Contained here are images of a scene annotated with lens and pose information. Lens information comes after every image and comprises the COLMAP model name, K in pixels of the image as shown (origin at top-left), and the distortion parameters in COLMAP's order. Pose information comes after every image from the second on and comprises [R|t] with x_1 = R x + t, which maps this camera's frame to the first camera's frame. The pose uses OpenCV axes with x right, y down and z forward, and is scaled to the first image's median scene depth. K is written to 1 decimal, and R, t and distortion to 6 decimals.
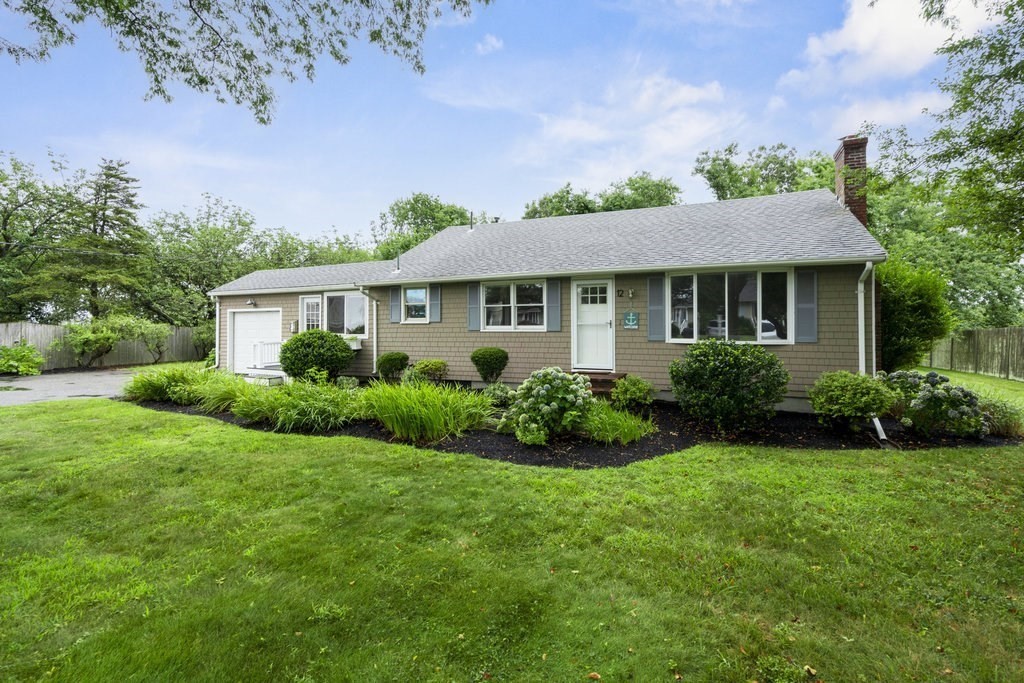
lens RADIAL K [[472.3, 0, 513.3], [0, 472.3, 320.8], [0, 0, 1]] dist [-0.005594, 0.002327]
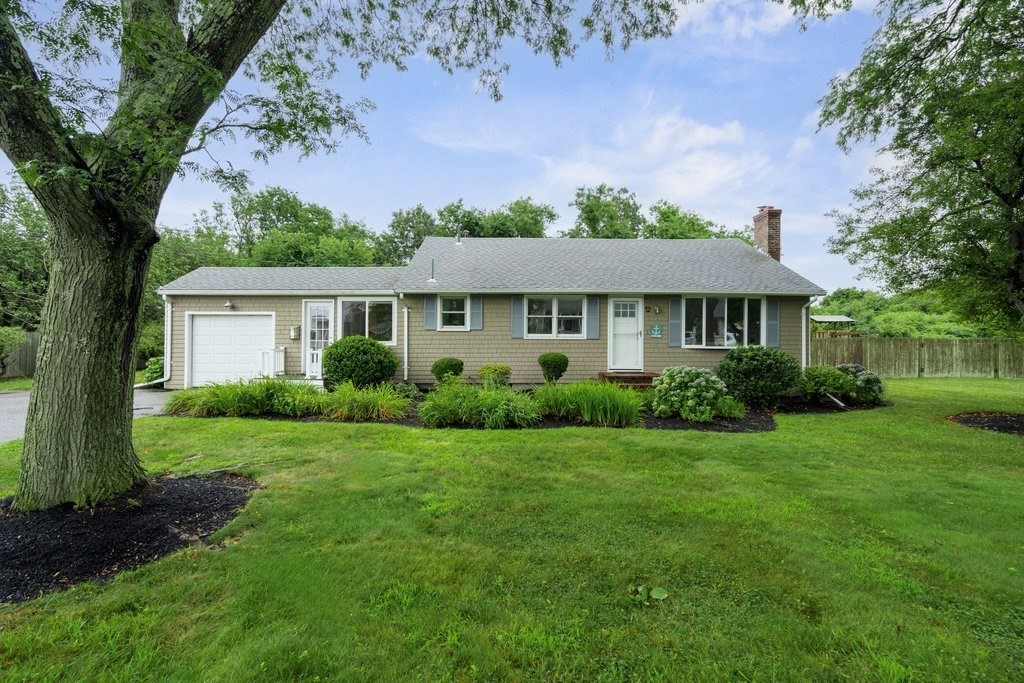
lens RADIAL K [[472.3, 0, 510.3], [0, 472.3, 335.1], [0, 0, 1]] dist [-0.005594, 0.002327]
pose [[0.912930, 0.009485, 0.408007, -0.561791], [-0.012784, 0.999904, 0.005361, 0.008213], [-0.407917, -0.010111, 0.912963, -0.009198]]
